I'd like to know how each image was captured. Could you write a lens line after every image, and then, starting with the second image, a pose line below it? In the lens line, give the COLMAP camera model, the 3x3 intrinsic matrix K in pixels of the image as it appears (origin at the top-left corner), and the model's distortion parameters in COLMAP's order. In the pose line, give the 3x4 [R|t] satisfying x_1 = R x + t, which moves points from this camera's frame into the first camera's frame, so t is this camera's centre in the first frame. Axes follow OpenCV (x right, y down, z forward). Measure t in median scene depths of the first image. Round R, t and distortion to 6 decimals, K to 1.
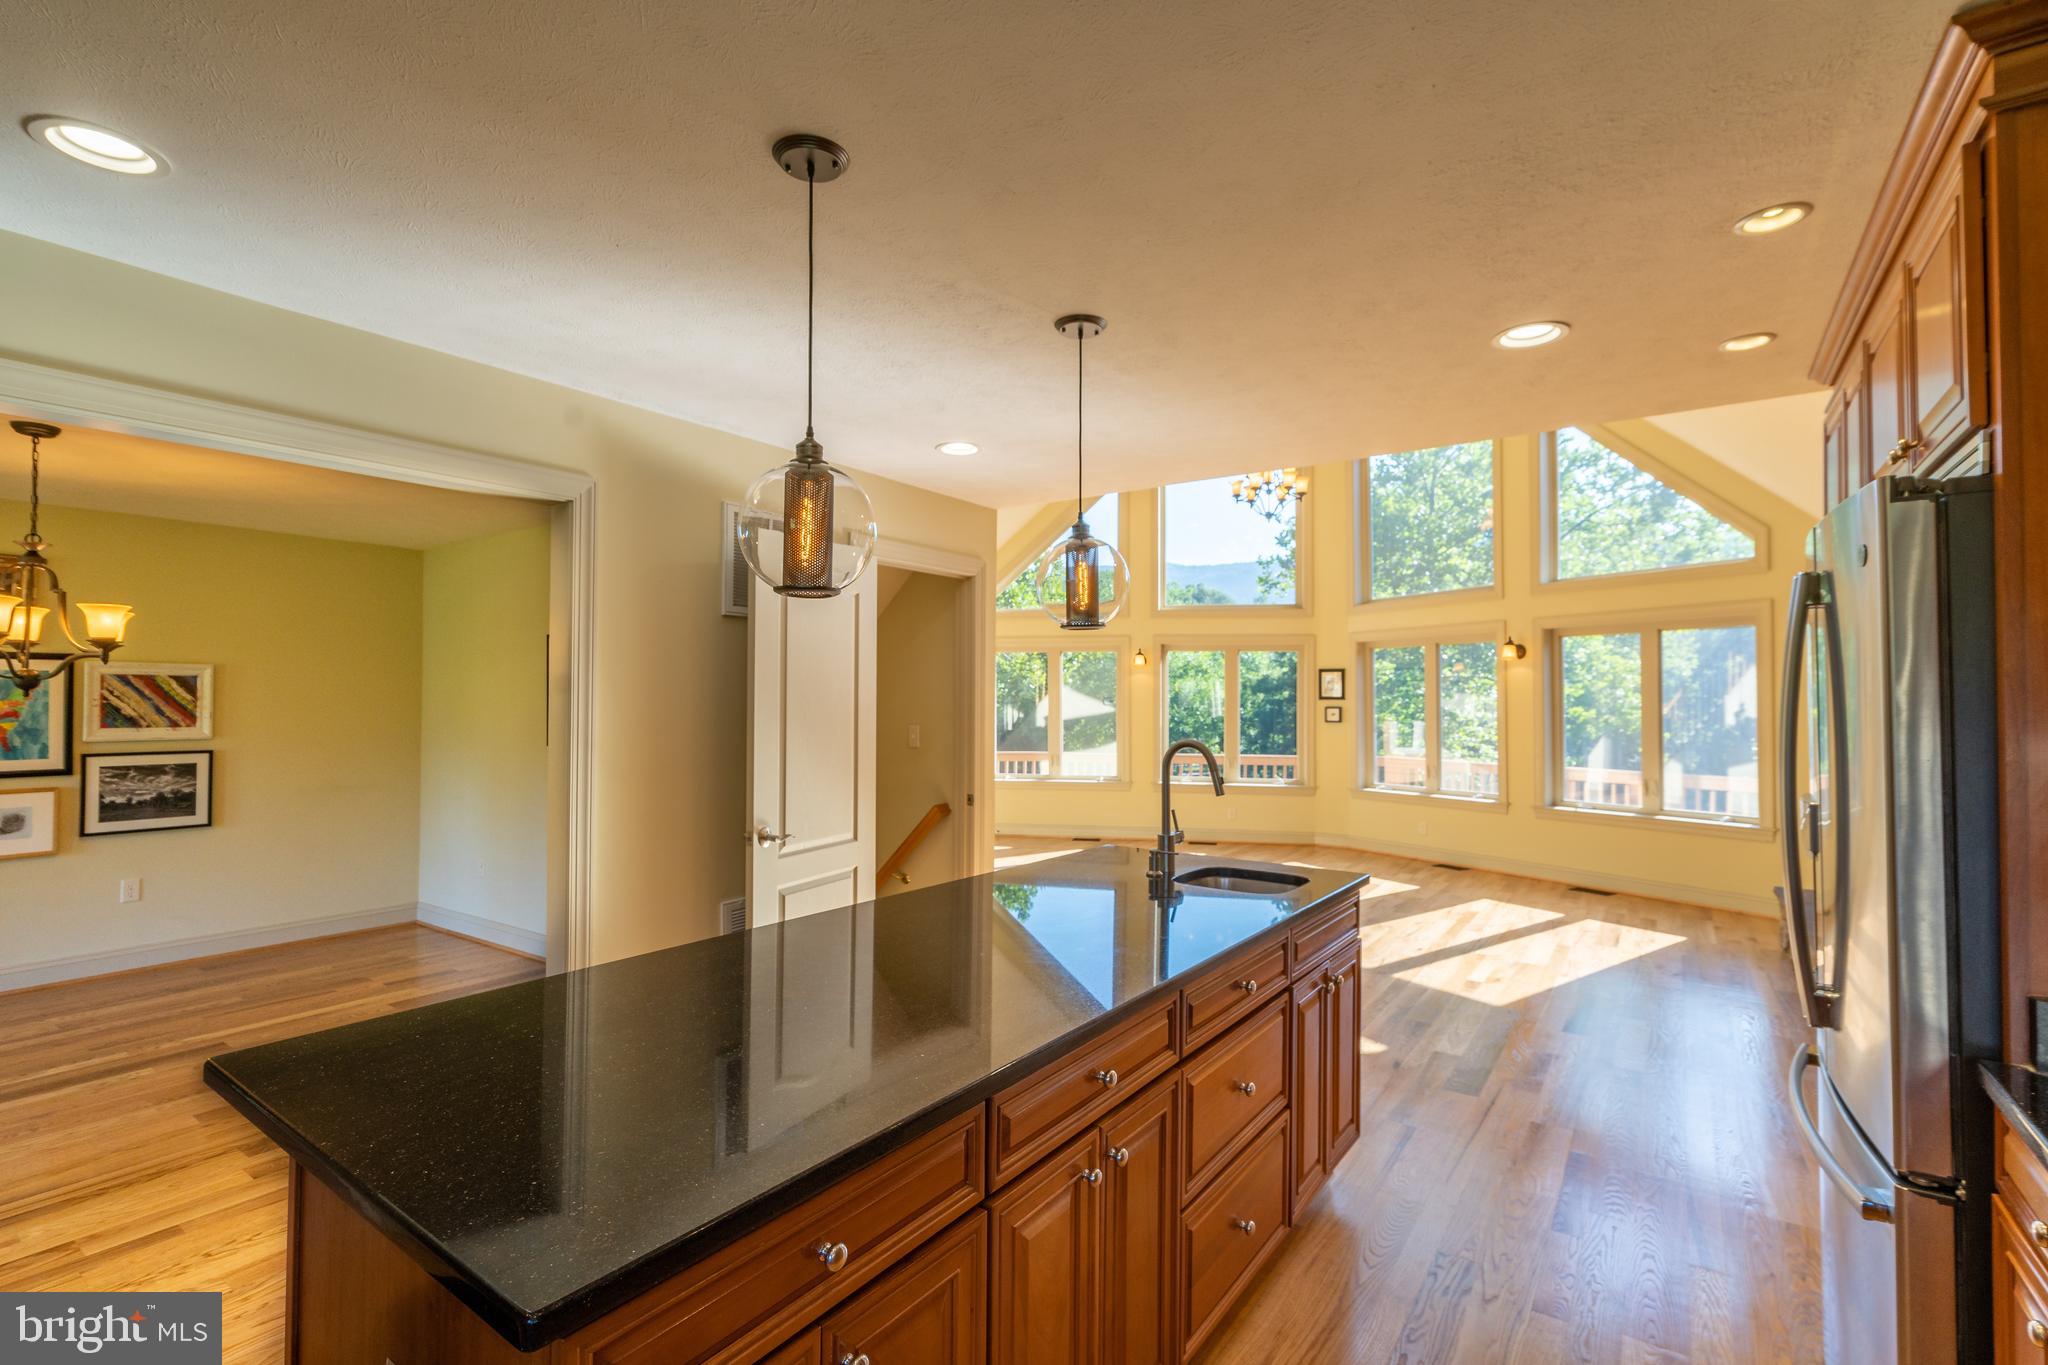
lens RADIAL K [[937.3, 0, 1022.2], [0, 937.3, 686.5], [0, 0, 1]] dist [-0.001504, 0.001231]
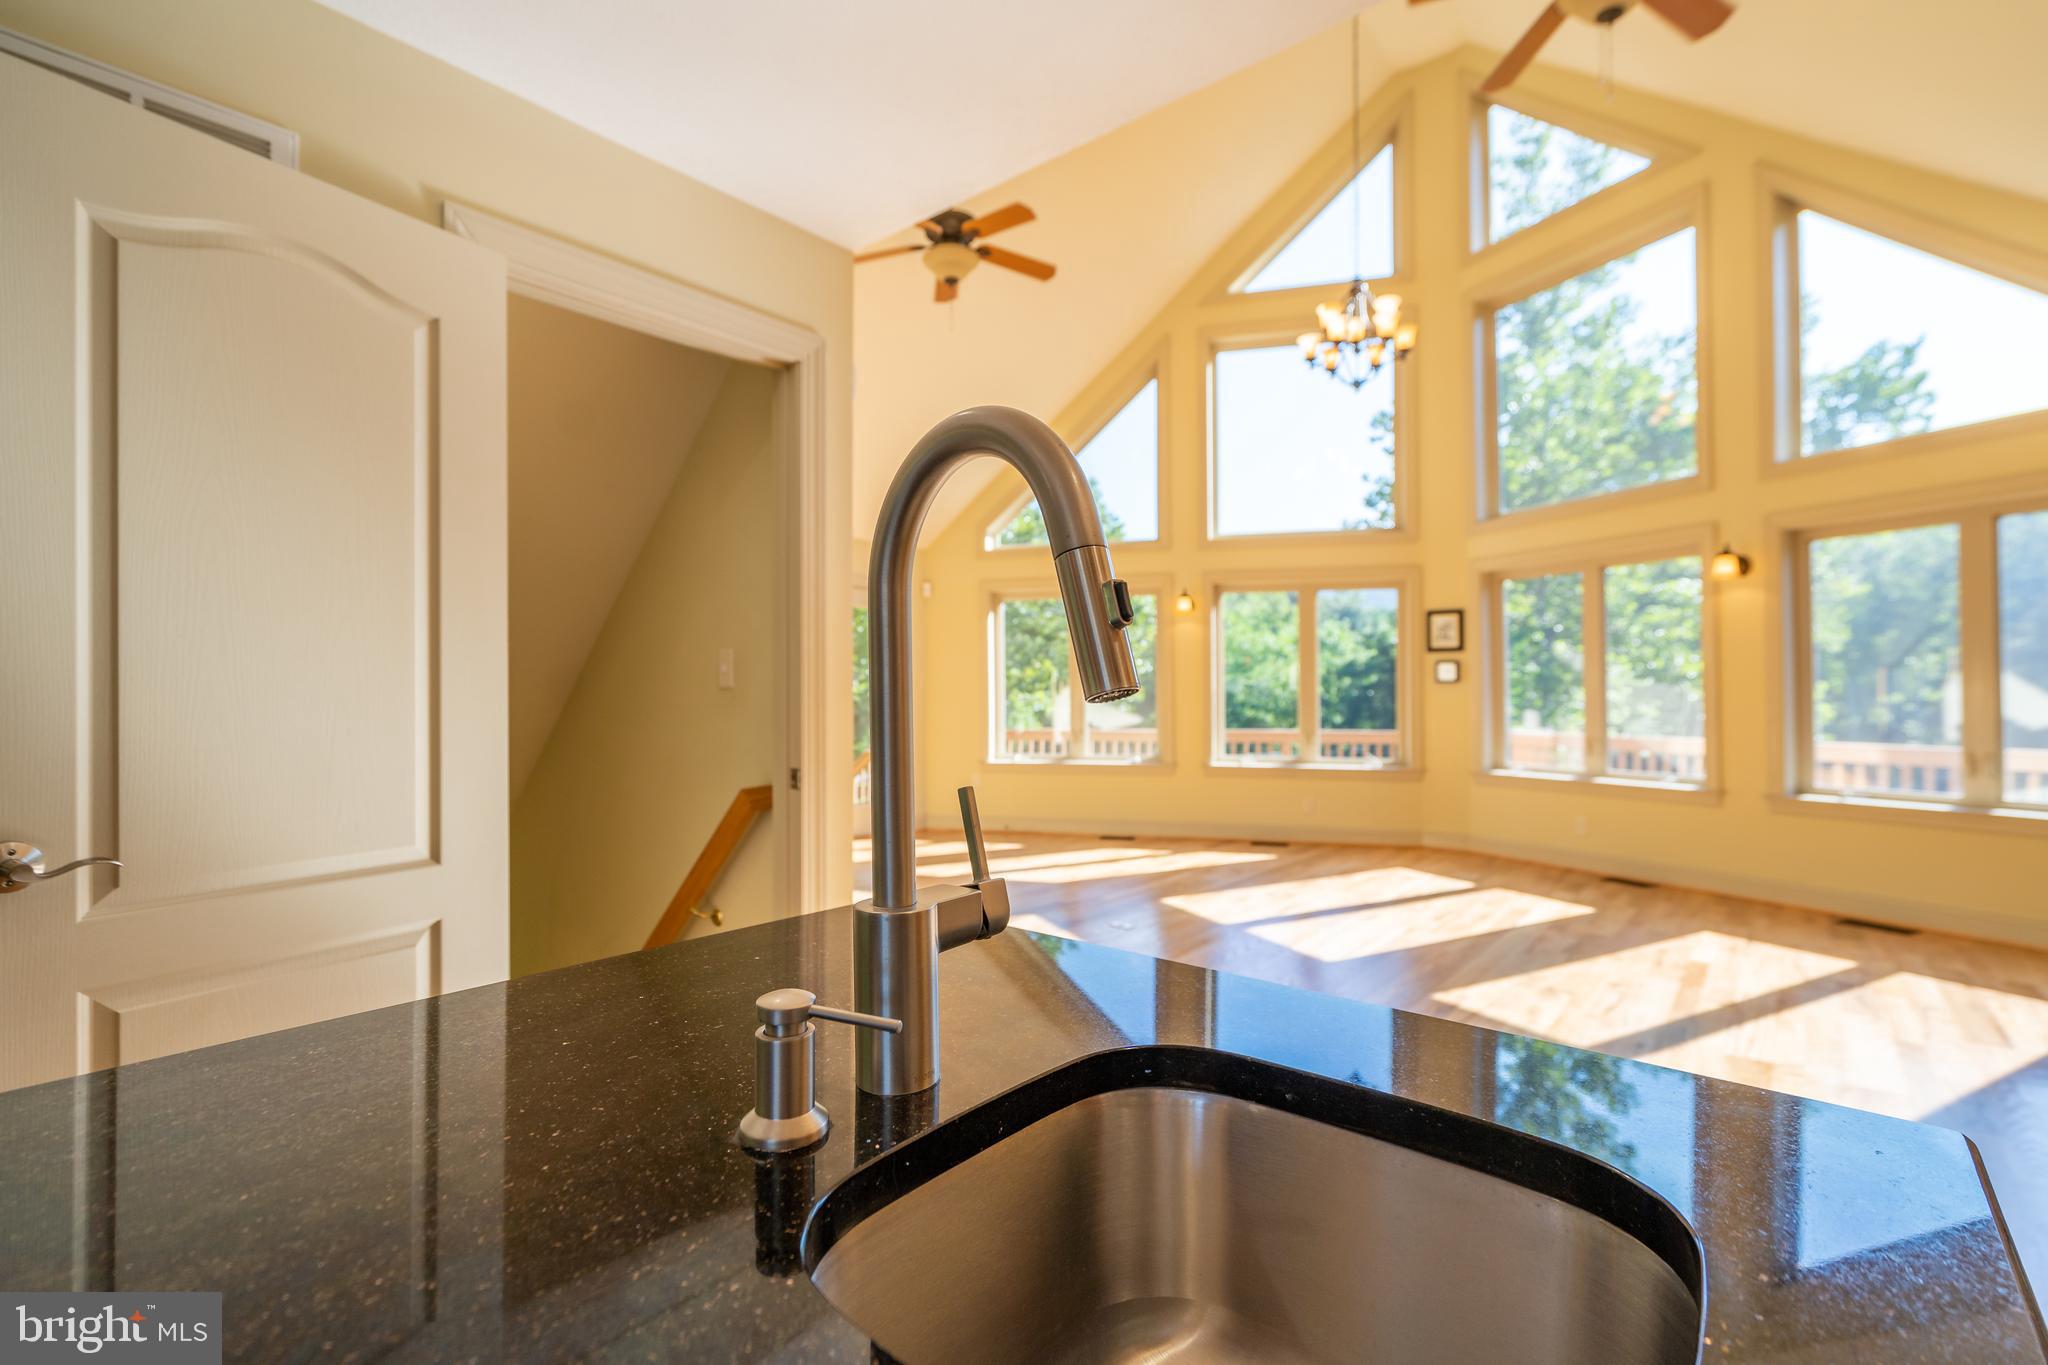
lens RADIAL K [[937.3, 0, 1026.8], [0, 937.3, 693.8], [0, 0, 1]] dist [-0.001504, 0.001231]
pose [[0.996805, -0.006472, -0.079610, 0.087070], [0.007794, 0.999837, 0.016299, 0.047591], [0.079492, -0.016867, 0.996693, 0.340403]]
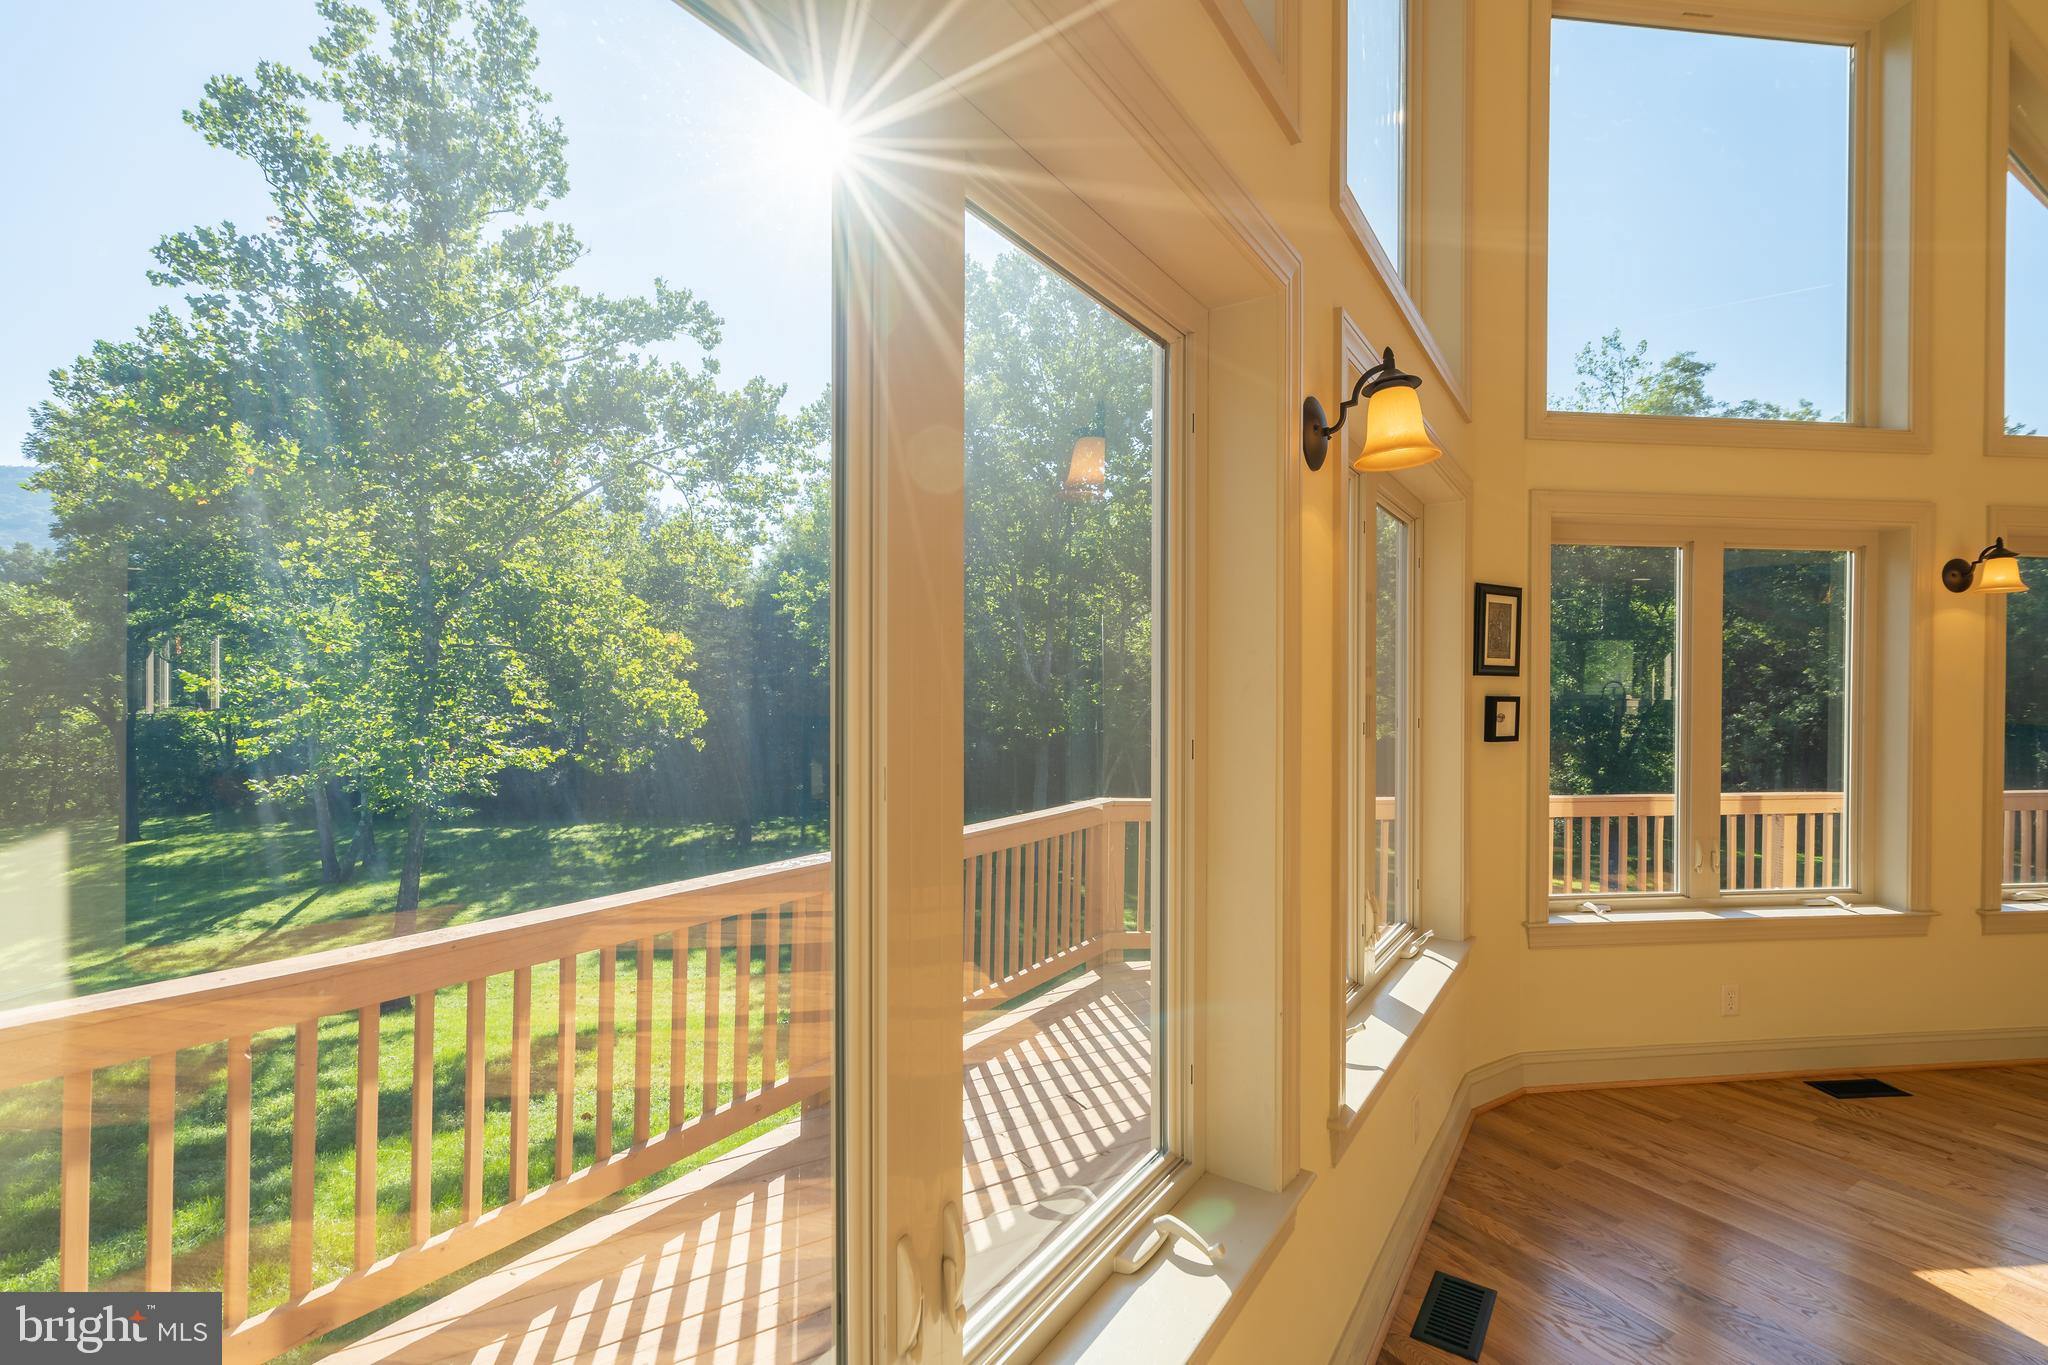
lens RADIAL K [[937.3, 0, 1026.4], [0, 937.3, 677.6], [0, 0, 1]] dist [-0.001504, 0.001231]
pose [[0.395338, 0.008707, 0.918495, -0.077689], [-0.018624, 0.999825, -0.001462, 0.026859], [-0.918347, -0.016528, 0.395431, 1.477946]]
